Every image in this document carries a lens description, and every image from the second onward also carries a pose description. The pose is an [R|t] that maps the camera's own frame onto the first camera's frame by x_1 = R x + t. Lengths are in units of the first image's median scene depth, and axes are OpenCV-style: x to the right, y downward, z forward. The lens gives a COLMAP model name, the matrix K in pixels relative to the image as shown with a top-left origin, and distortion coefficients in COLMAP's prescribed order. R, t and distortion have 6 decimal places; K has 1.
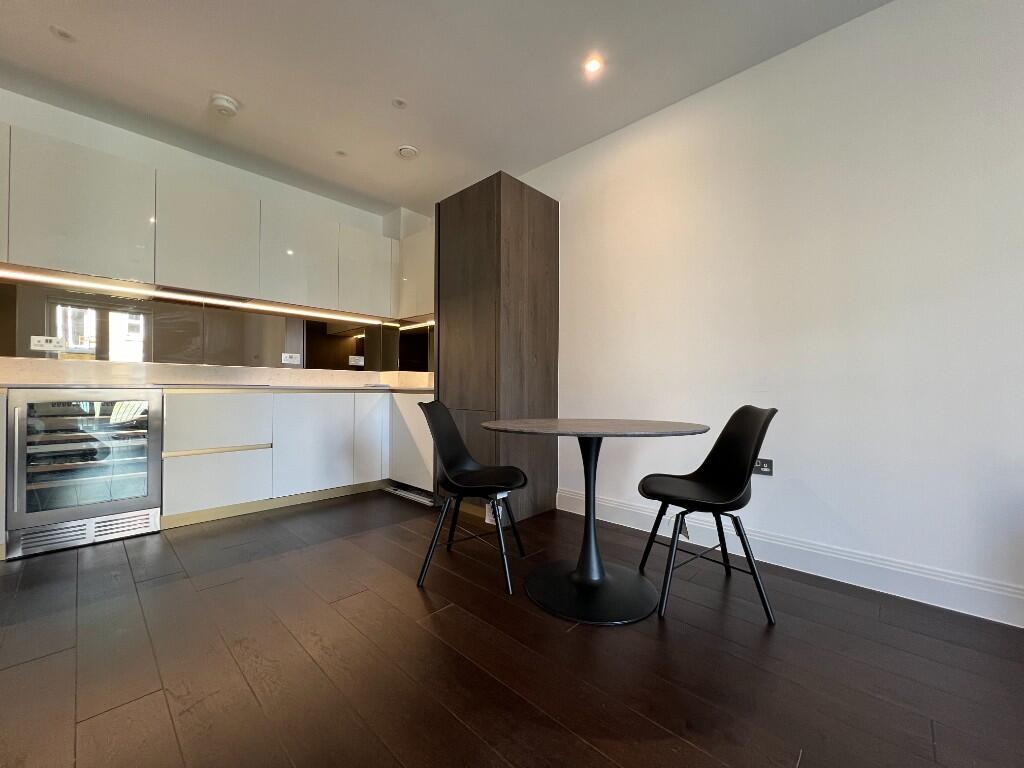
lens RADIAL K [[410.2, 0, 512.0], [0, 410.2, 383.2], [0, 0, 1]] dist [-0.002338, -0.000294]
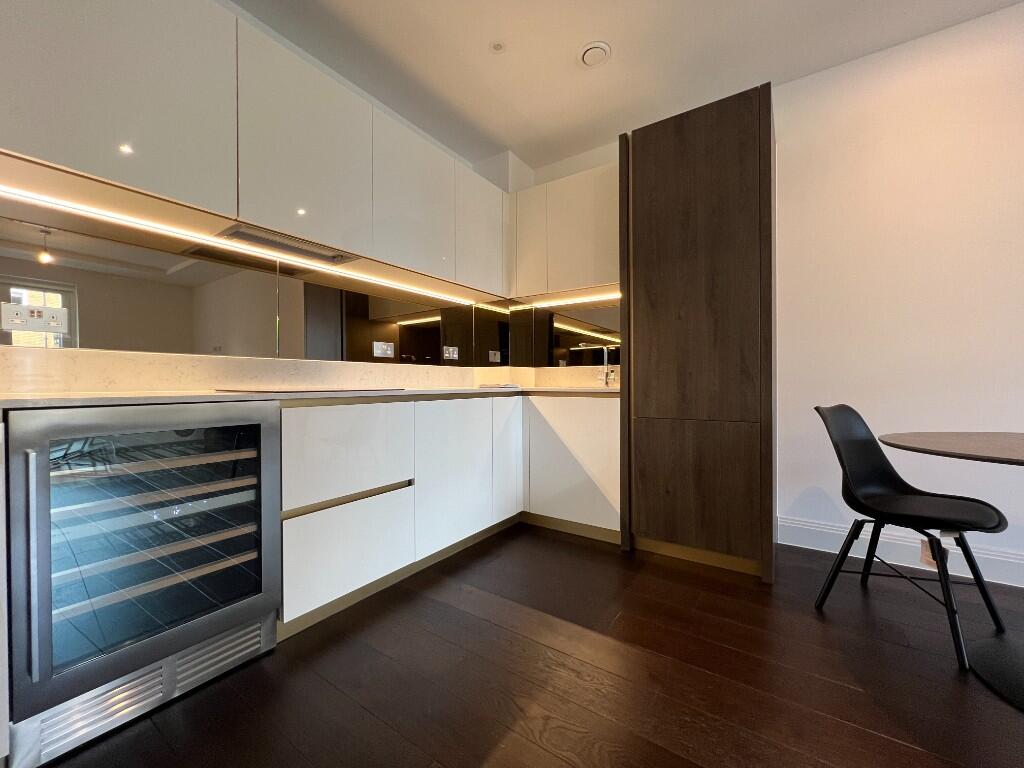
lens RADIAL K [[410.2, 0, 511.4], [0, 410.2, 384.7], [0, 0, 1]] dist [-0.002338, -0.000294]
pose [[0.986874, -0.014130, 0.160872, -0.442241], [0.010393, 0.999657, 0.024044, -0.015427], [-0.161156, -0.022056, 0.986682, 0.272140]]
